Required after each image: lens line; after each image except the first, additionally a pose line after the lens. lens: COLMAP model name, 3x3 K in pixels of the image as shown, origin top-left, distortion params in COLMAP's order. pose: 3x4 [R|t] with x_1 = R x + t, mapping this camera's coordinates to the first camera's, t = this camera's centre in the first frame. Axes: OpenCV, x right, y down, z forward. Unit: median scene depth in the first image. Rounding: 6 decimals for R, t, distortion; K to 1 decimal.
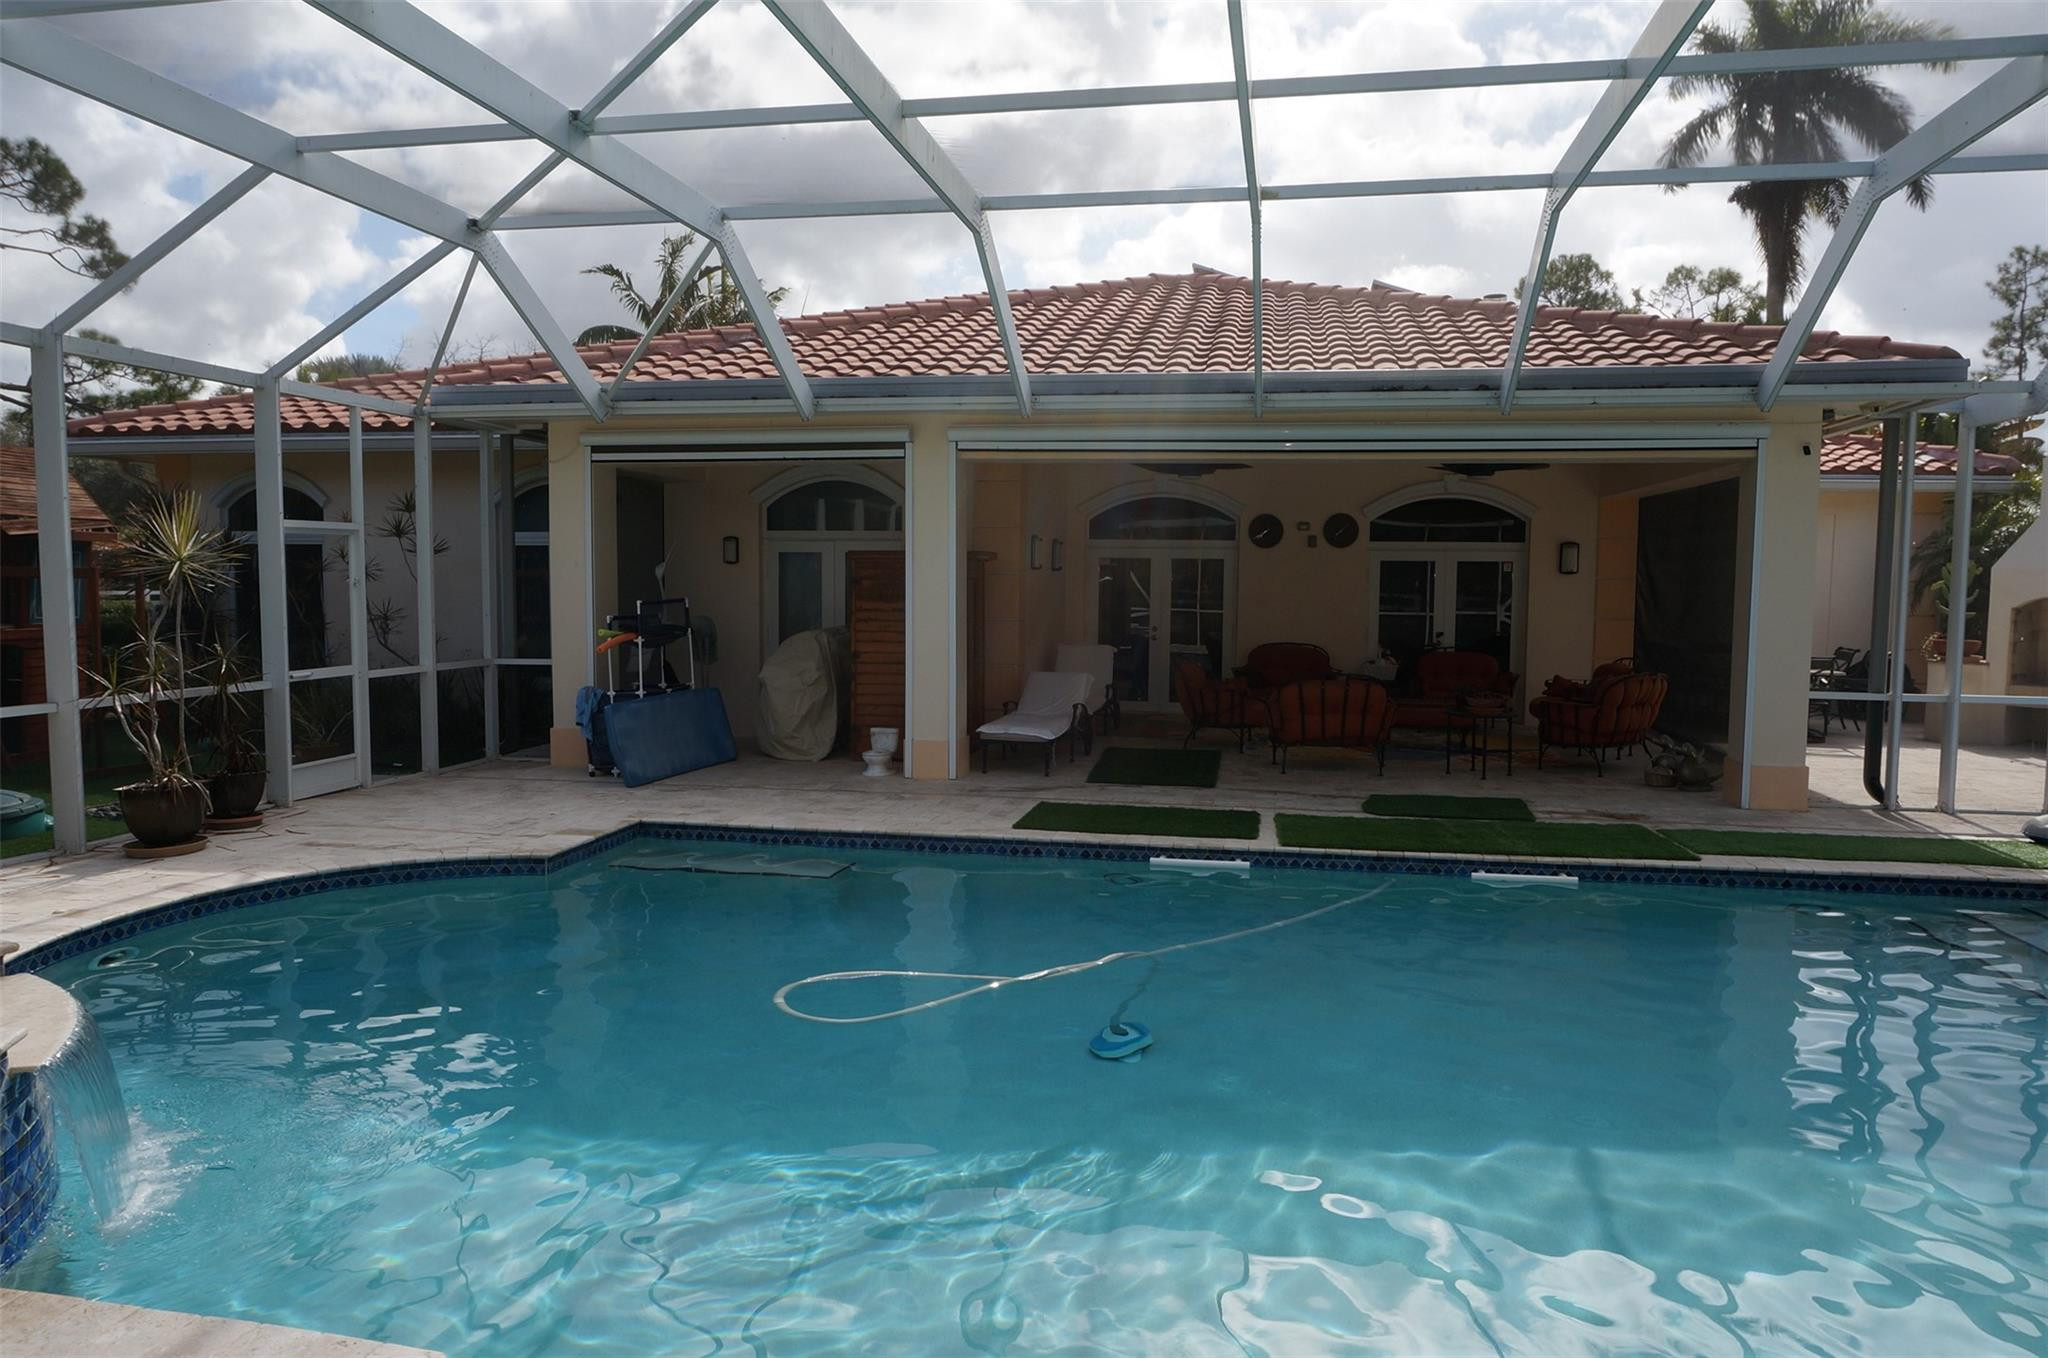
lens RADIAL K [[1362.3, 0, 1022.0], [0, 1362.3, 678.5], [0, 0, 1]] dist [-0.052011, 0.035210]
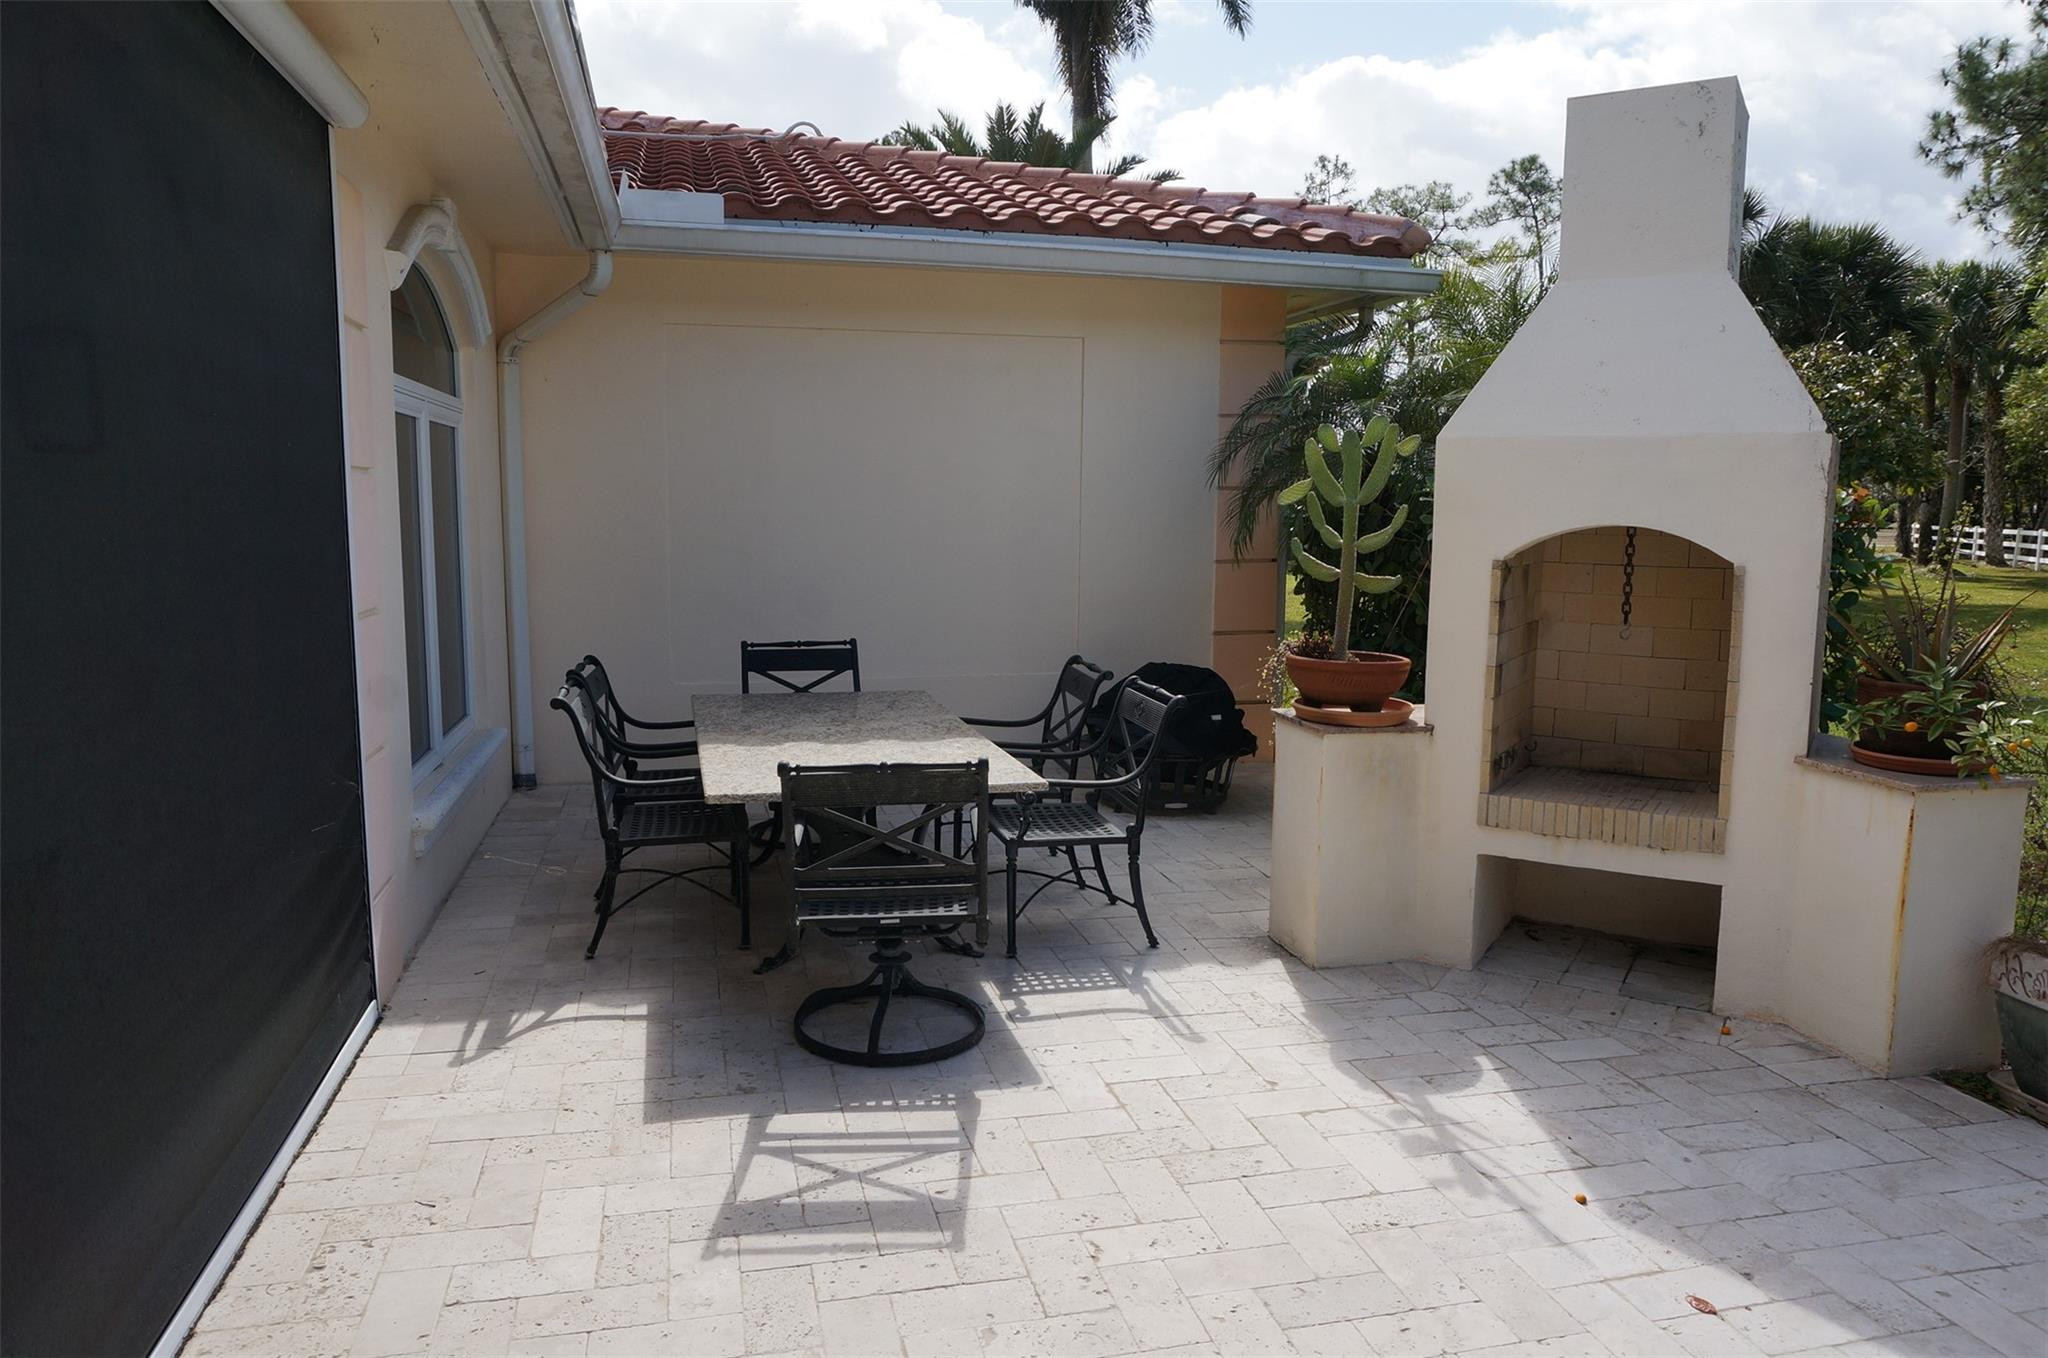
lens RADIAL K [[1362.3, 0, 1022.0], [0, 1362.3, 678.5], [0, 0, 1]] dist [-0.052011, 0.035210]
pose [[0.908939, -0.054426, 0.413361, 0.281381], [0.029695, 0.997376, 0.066025, -0.027825], [-0.415870, -0.047738, 0.908170, 0.423048]]
